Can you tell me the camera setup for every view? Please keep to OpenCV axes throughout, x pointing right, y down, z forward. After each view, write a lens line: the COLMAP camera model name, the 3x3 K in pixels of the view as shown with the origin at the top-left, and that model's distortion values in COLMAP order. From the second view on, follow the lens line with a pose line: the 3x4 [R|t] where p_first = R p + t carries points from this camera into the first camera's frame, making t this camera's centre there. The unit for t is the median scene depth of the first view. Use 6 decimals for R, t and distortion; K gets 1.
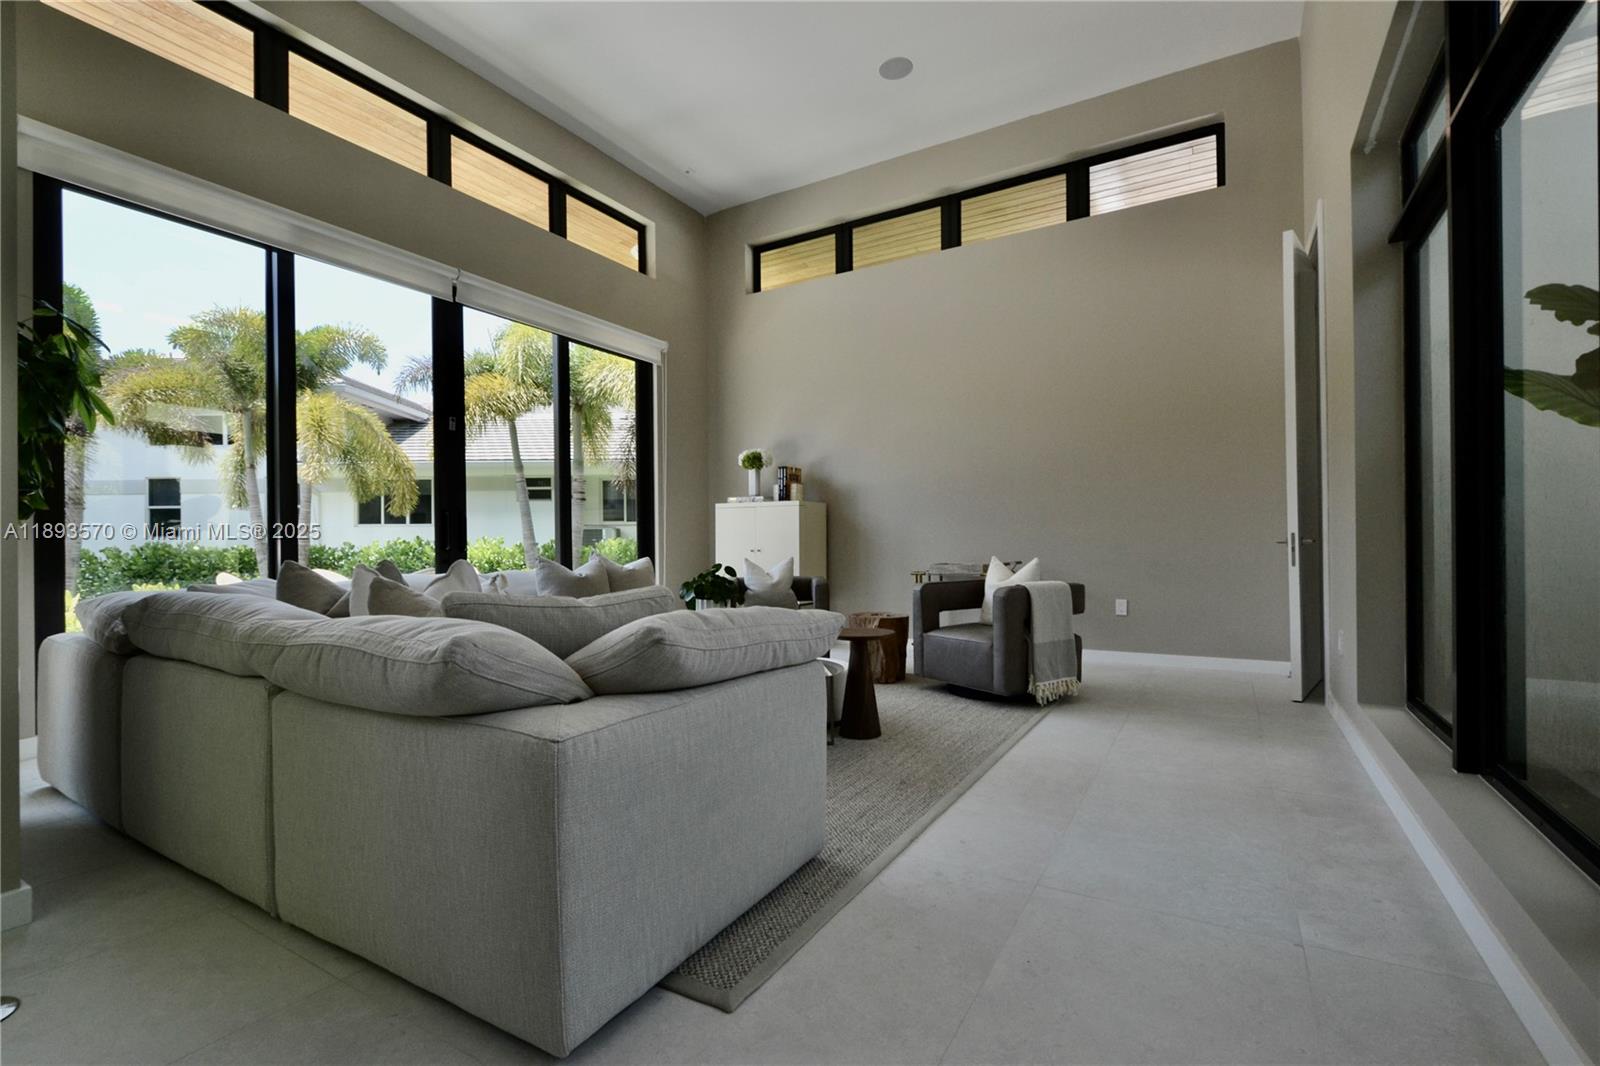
lens RADIAL K [[710.7, 0, 806.3], [0, 710.7, 539.4], [0, 0, 1]] dist [0.020021, -0.000029]
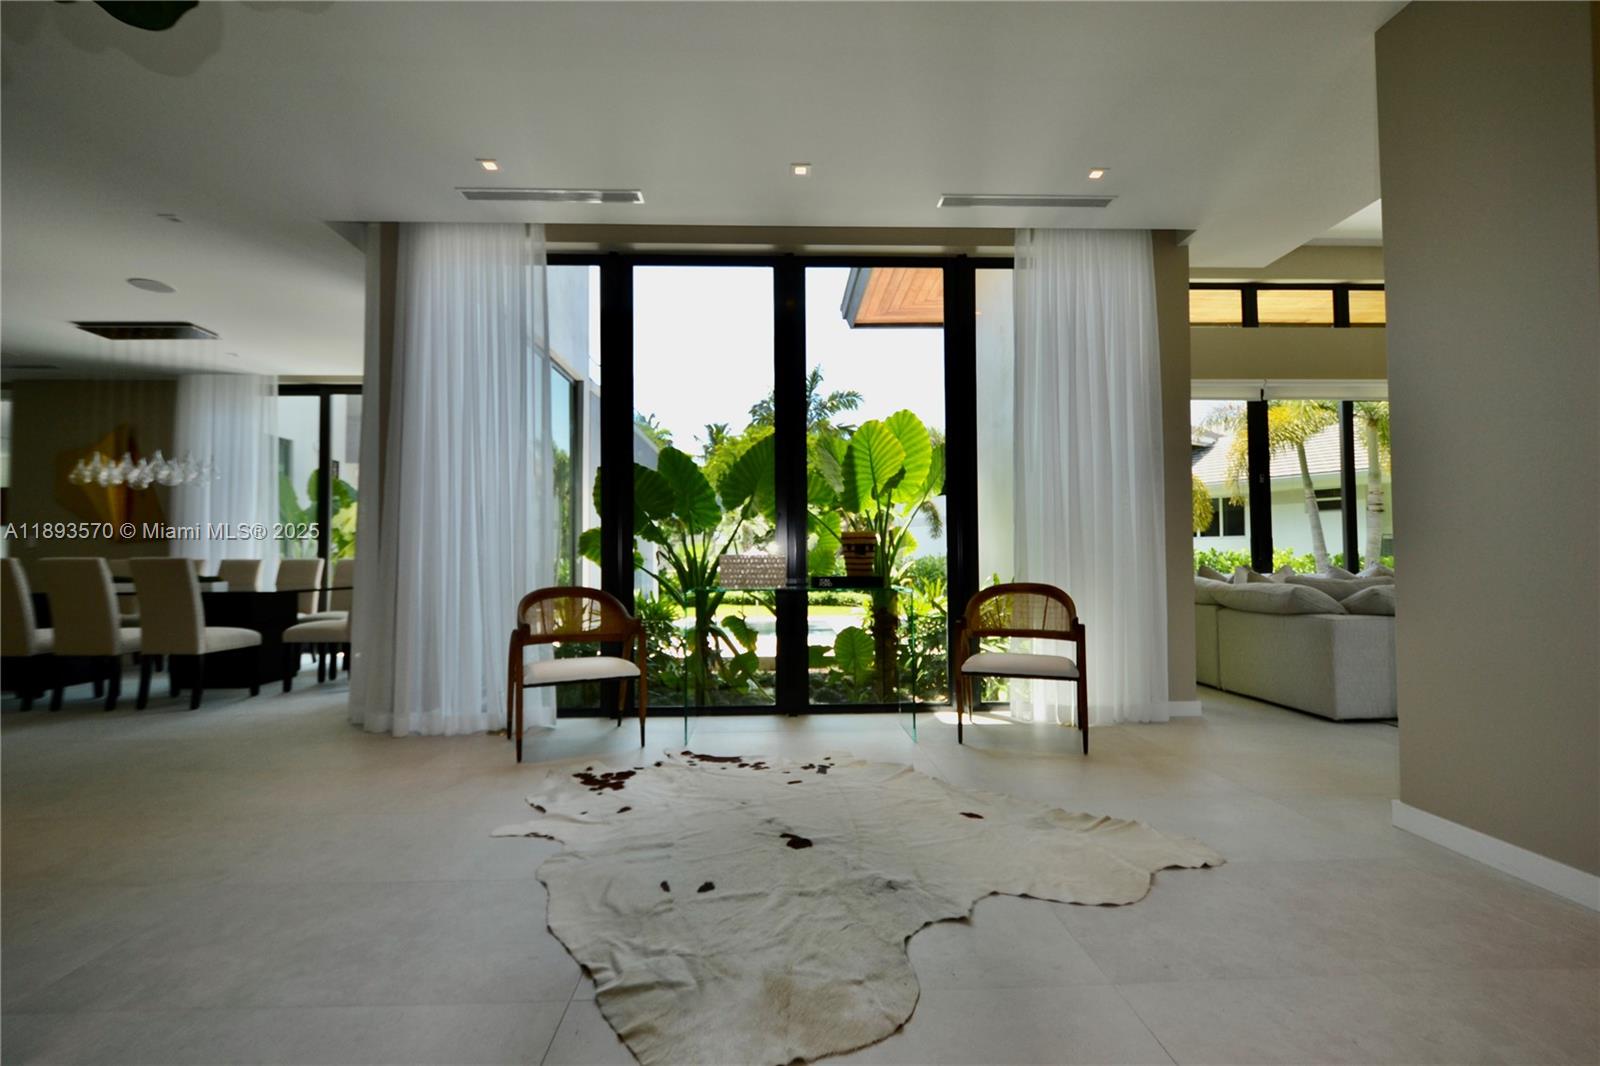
lens RADIAL K [[710.7, 0, 806.3], [0, 710.7, 539.4], [0, 0, 1]] dist [0.020021, -0.000029]
pose [[0.547409, -0.019767, -0.836632, 0.237775], [0.008712, 0.999801, -0.017922, -0.009487], [0.836820, 0.002522, 0.547473, -0.614436]]
